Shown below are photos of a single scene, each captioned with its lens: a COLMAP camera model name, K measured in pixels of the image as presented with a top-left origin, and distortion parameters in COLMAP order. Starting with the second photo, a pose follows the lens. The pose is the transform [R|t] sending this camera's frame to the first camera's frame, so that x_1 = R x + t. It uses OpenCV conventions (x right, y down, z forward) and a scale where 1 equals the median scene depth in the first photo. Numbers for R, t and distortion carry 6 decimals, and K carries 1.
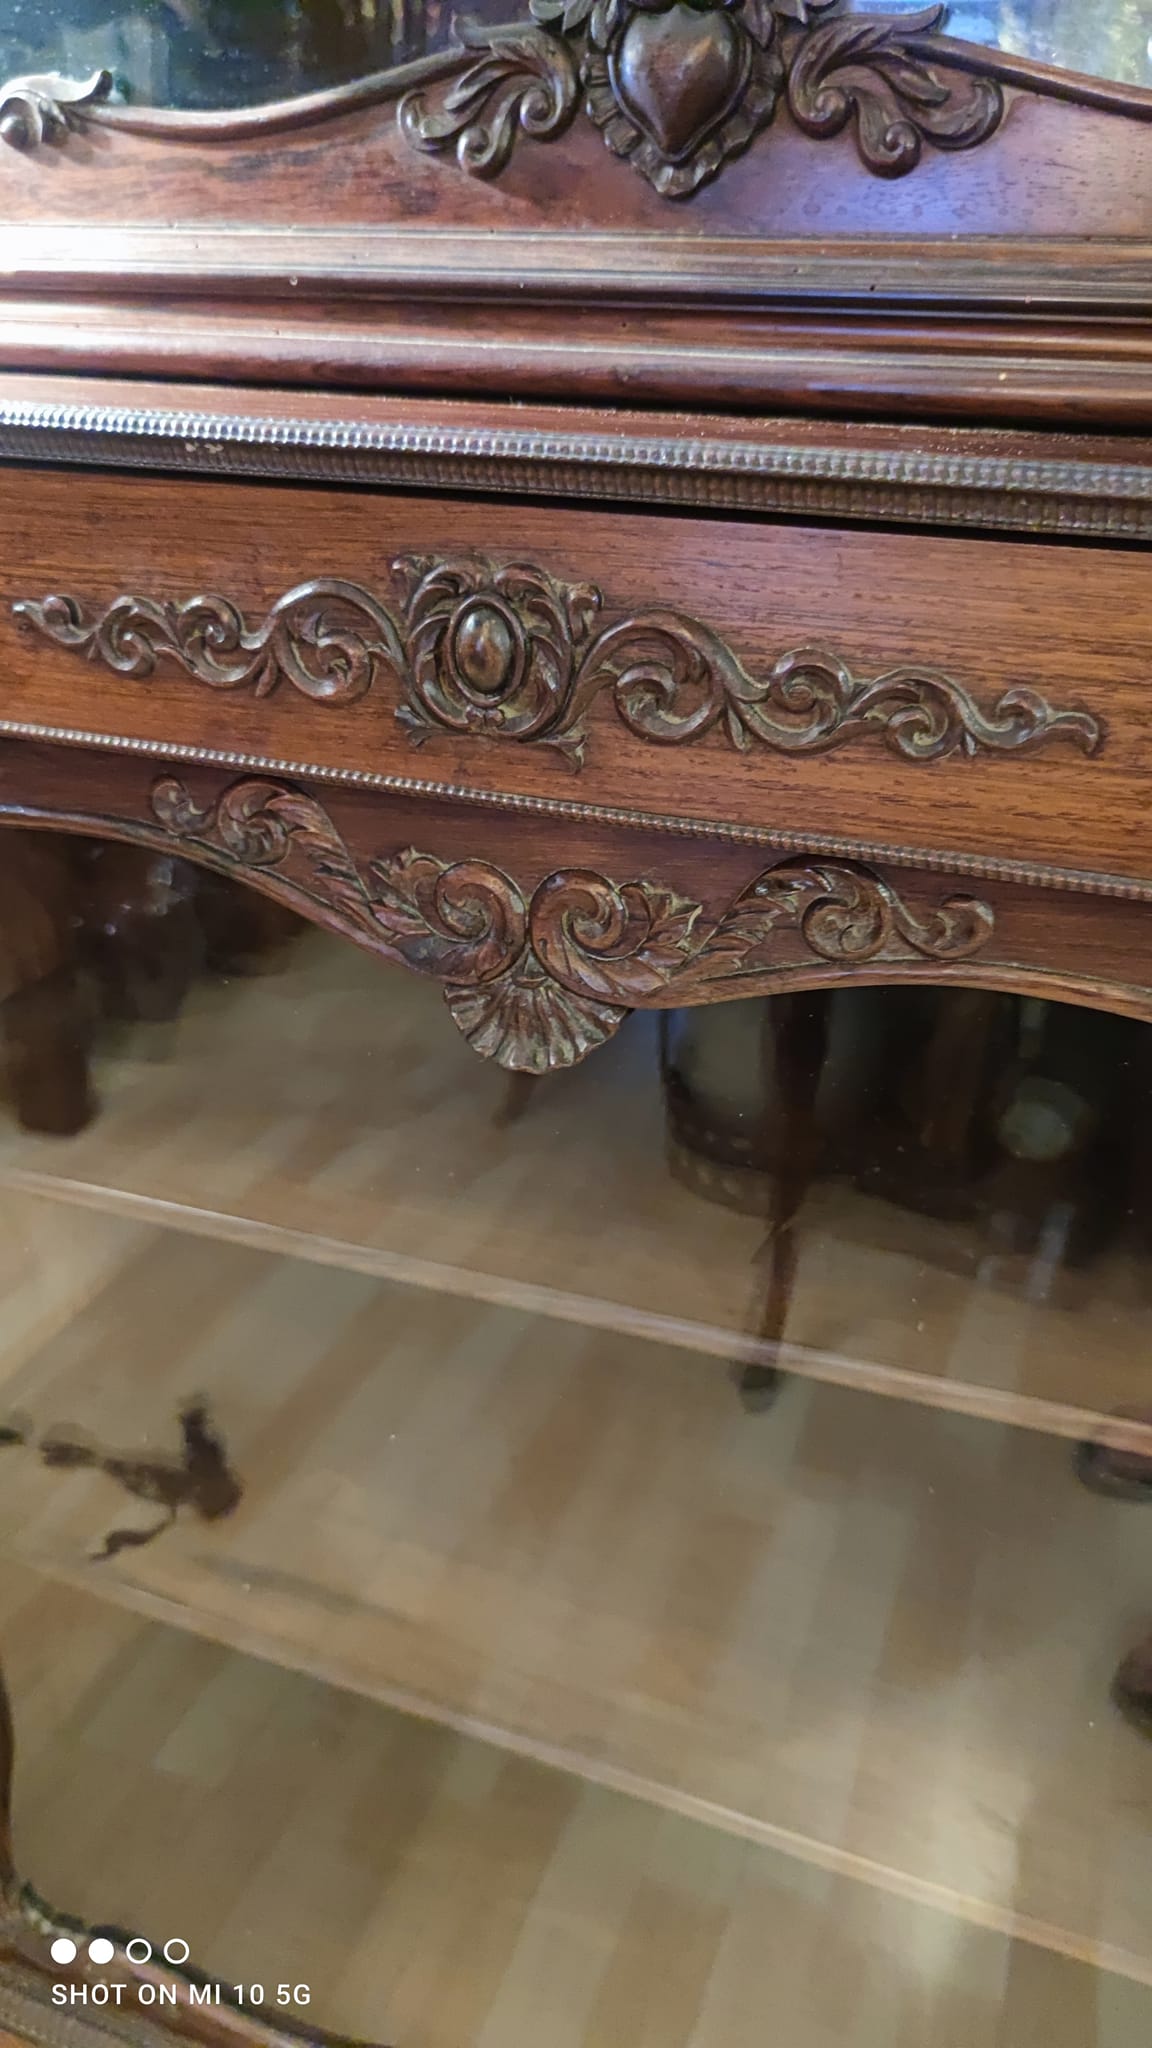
lens RADIAL K [[1609.8, 0, 529.1], [0, 1609.8, 1024.4], [0, 0, 1]] dist [0.006314, -0.004603]
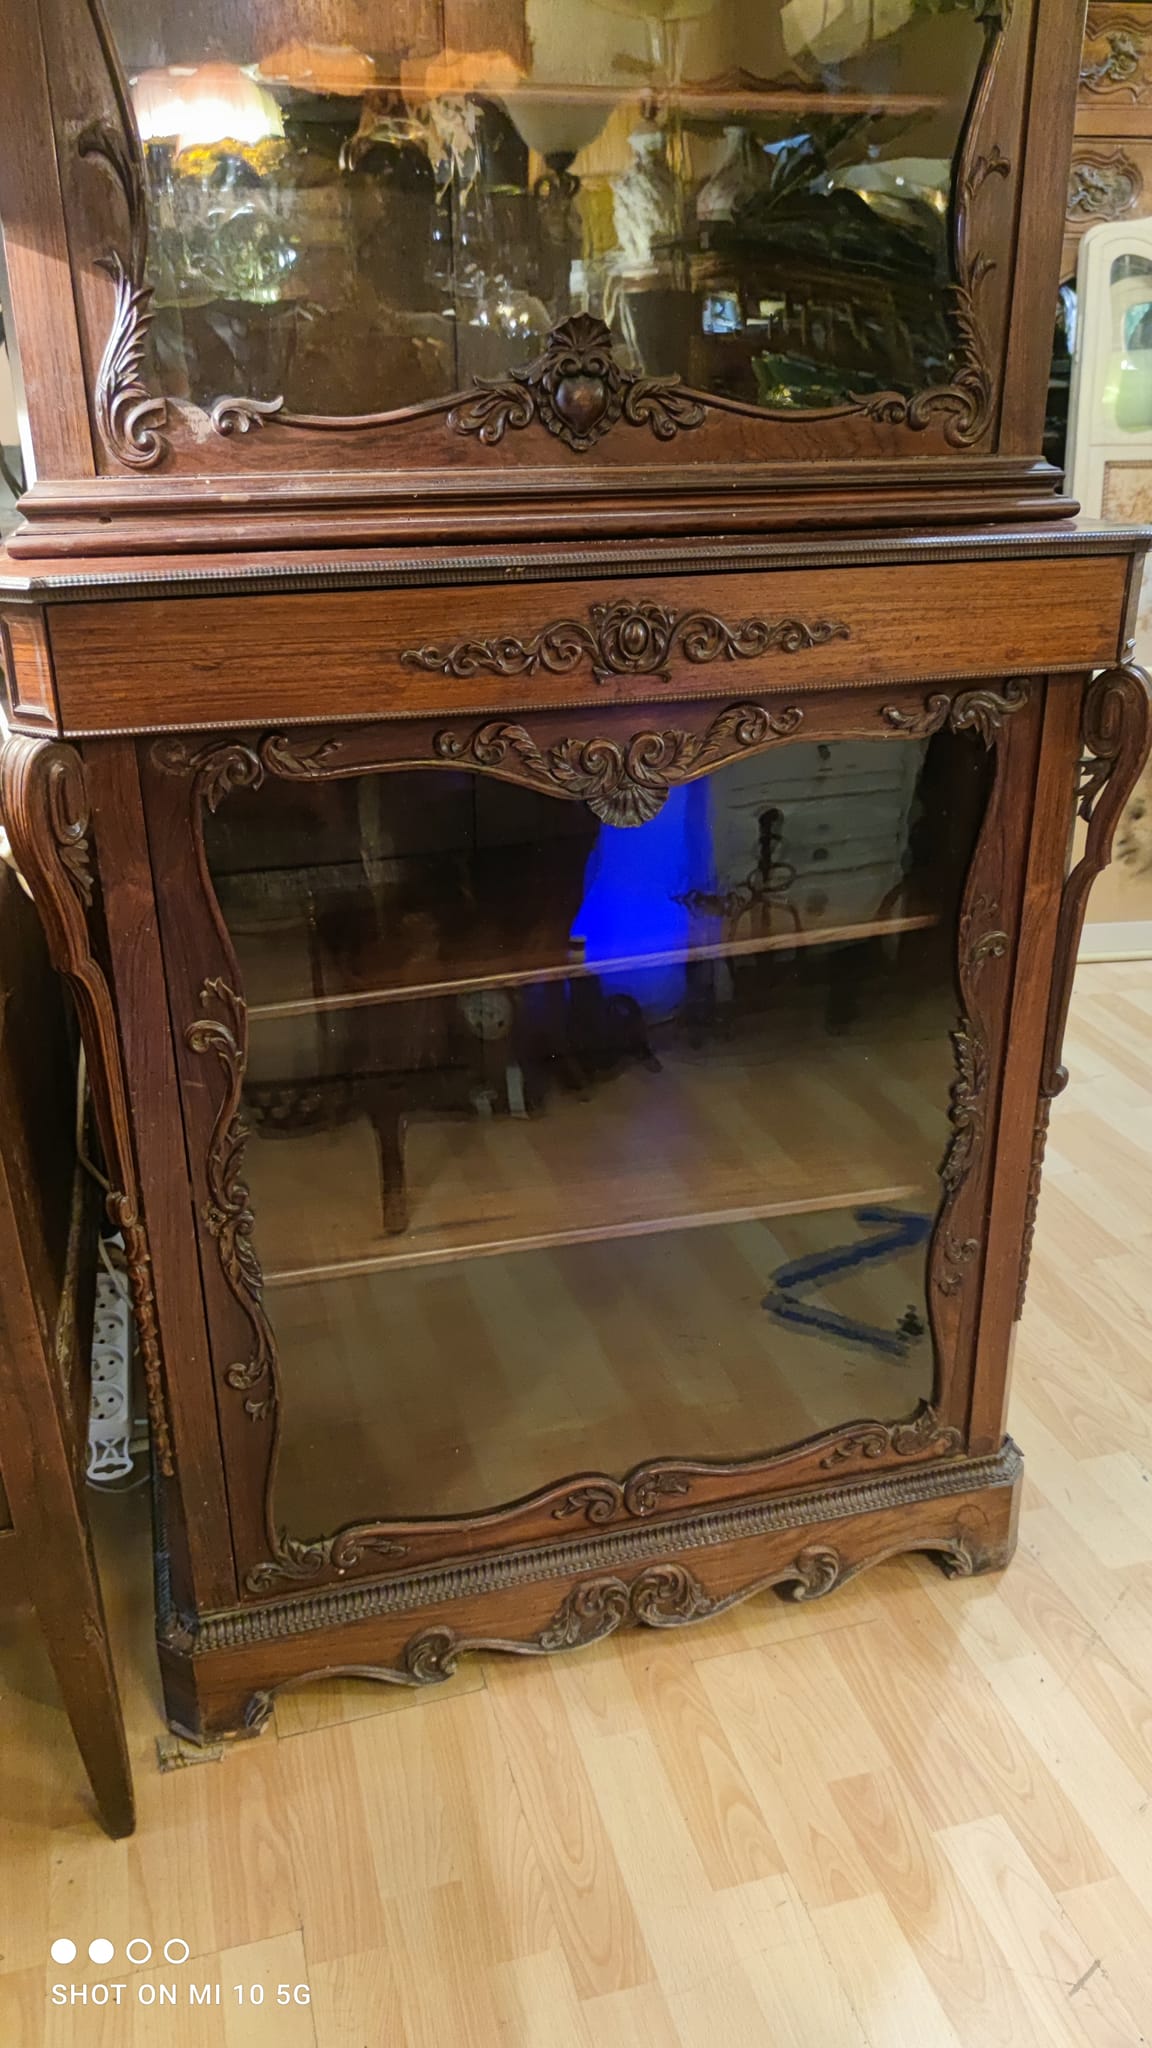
lens RADIAL K [[1515.3, 0, 566.0], [0, 1515.3, 1033.4], [0, 0, 1]] dist [0.057560, -0.056588]
pose [[0.789050, -0.261265, 0.556005, -1.546739], [0.289666, 0.956361, 0.038313, 0.230390], [-0.541751, 0.130825, 0.830295, -0.808033]]
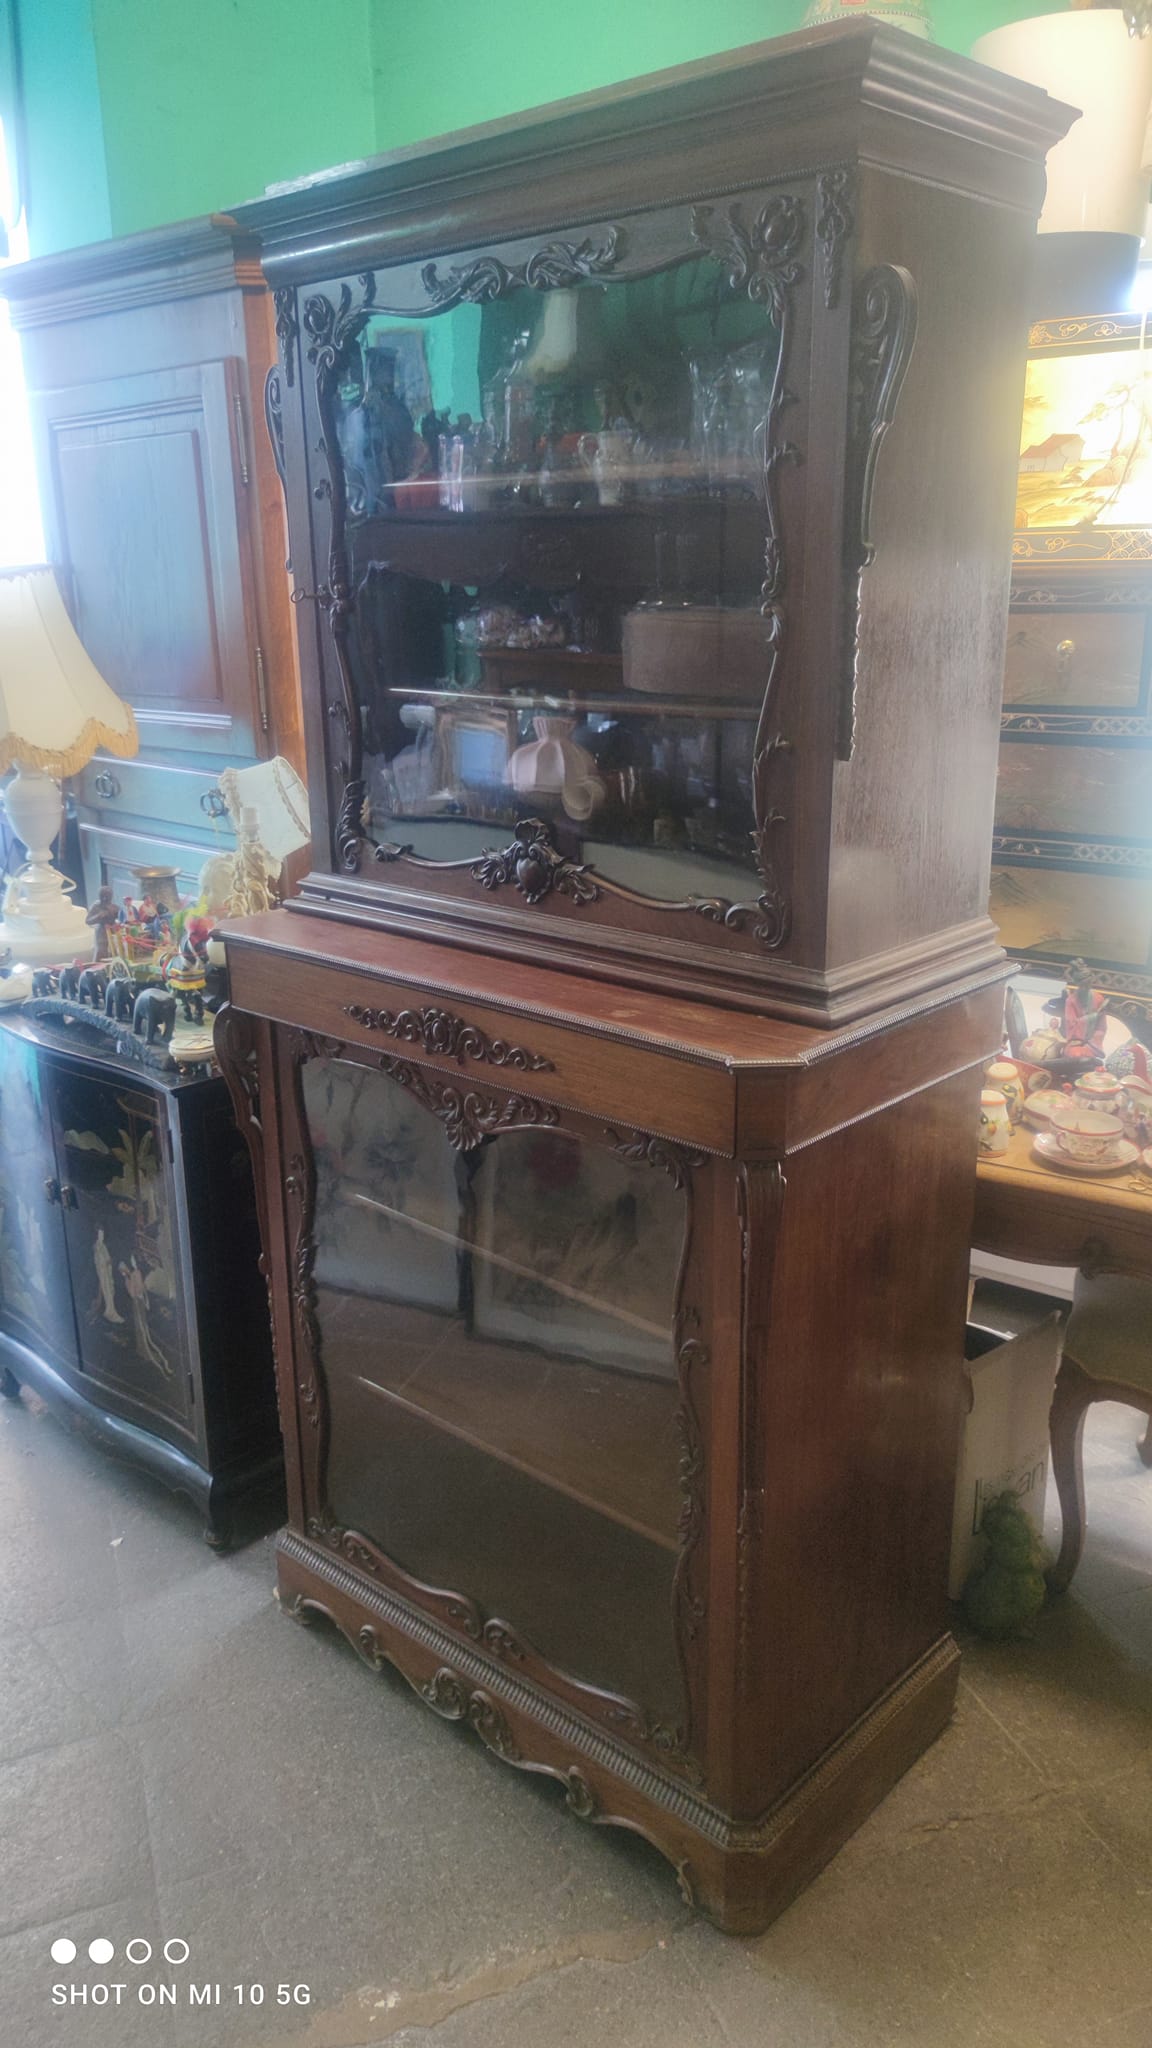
lens RADIAL K [[1505.3, 0, 559.2], [0, 1505.3, 1033.2], [0, 0, 1]] dist [0.062124, -0.050847]
pose [[0.934238, 0.071940, -0.349319, 1.442699], [-0.123560, 0.984074, -0.127794, 0.184128], [0.334563, 0.162552, 0.928248, -2.153503]]
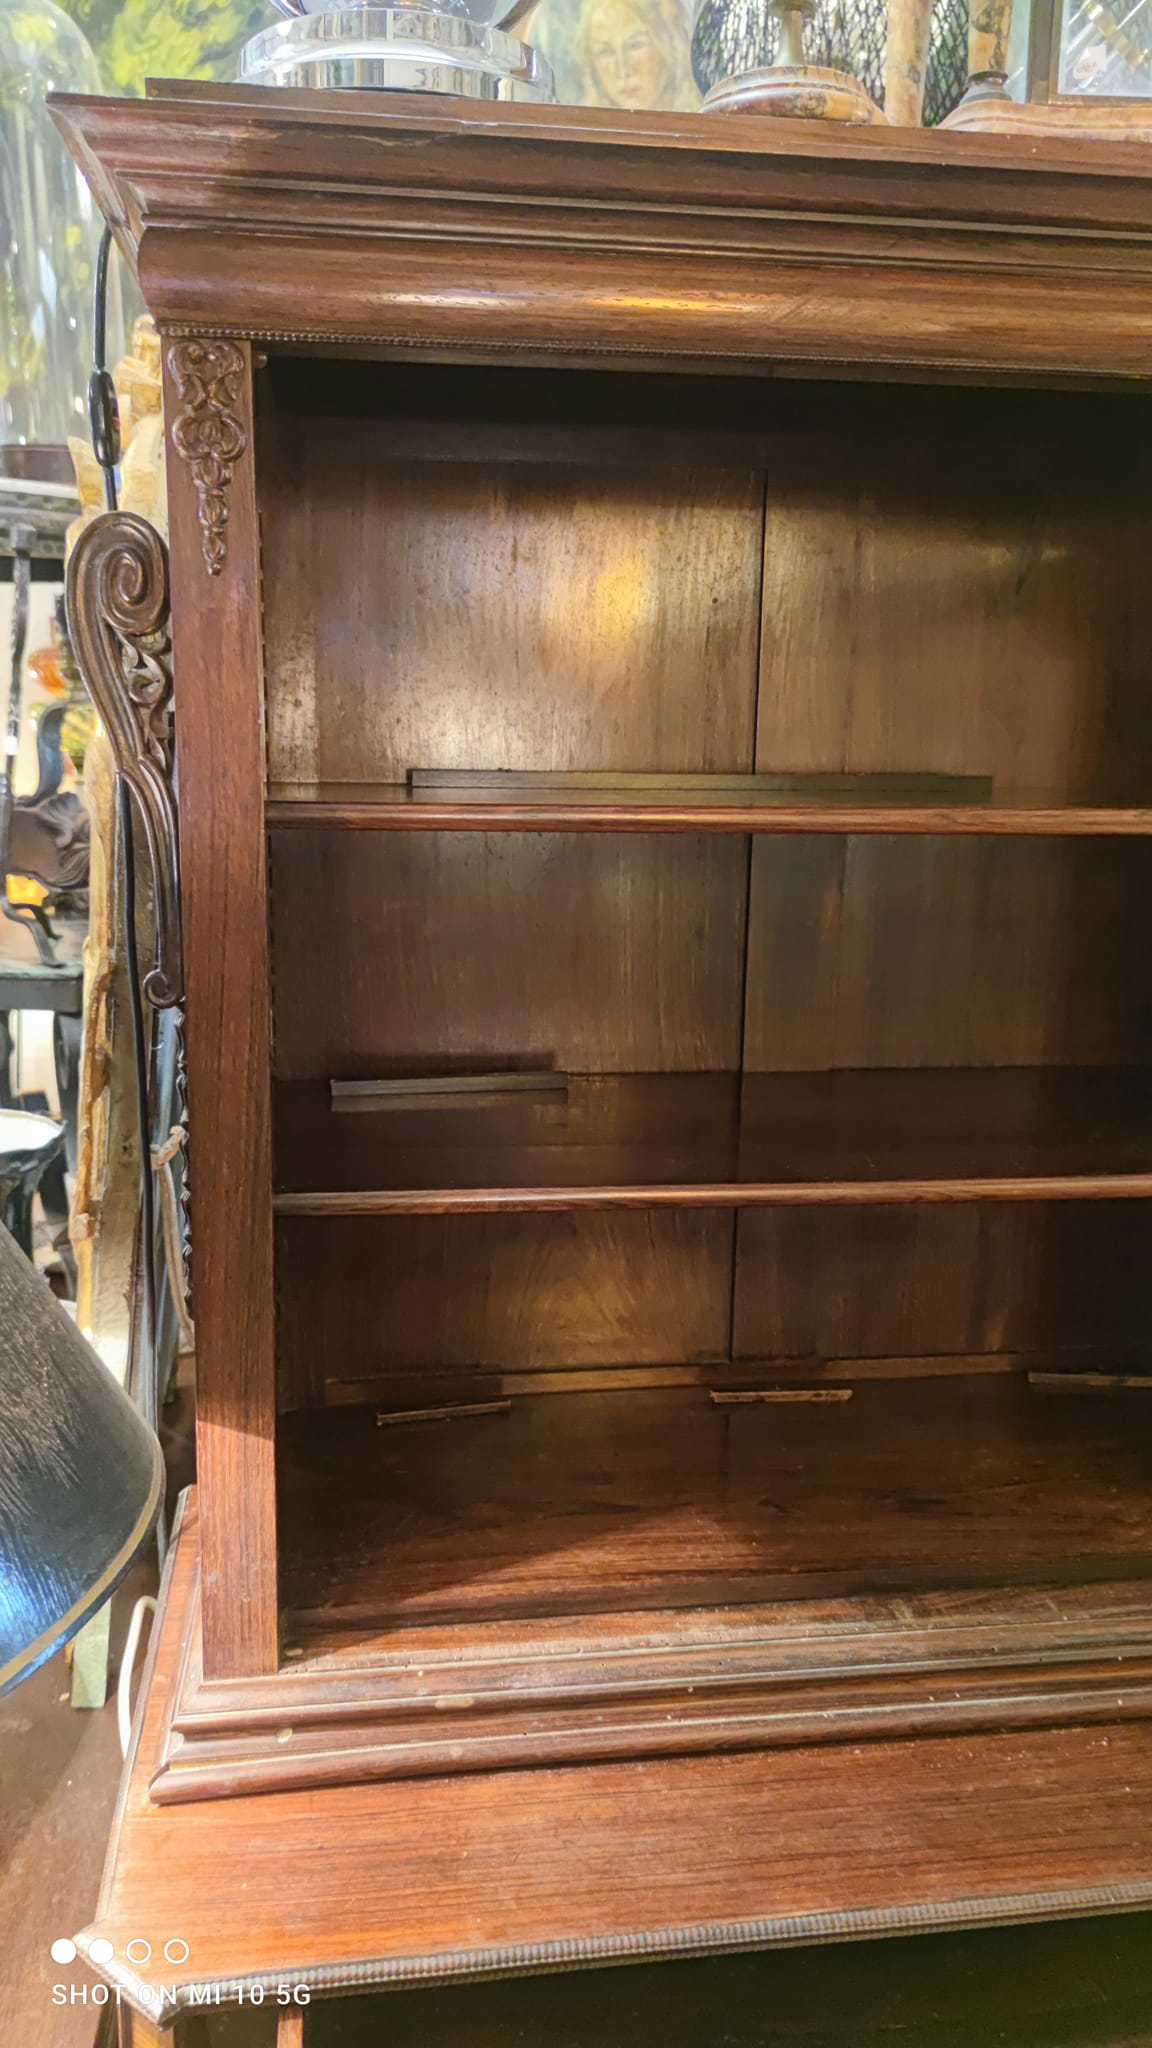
lens RADIAL K [[1515.3, 0, 566.0], [0, 1515.3, 1033.4], [0, 0, 1]] dist [0.057560, -0.056588]
pose [[0.862075, -0.106168, 0.495534, -1.113666], [0.219838, 0.959362, -0.176907, -1.011534], [-0.456615, 0.261445, 0.850382, -0.462098]]
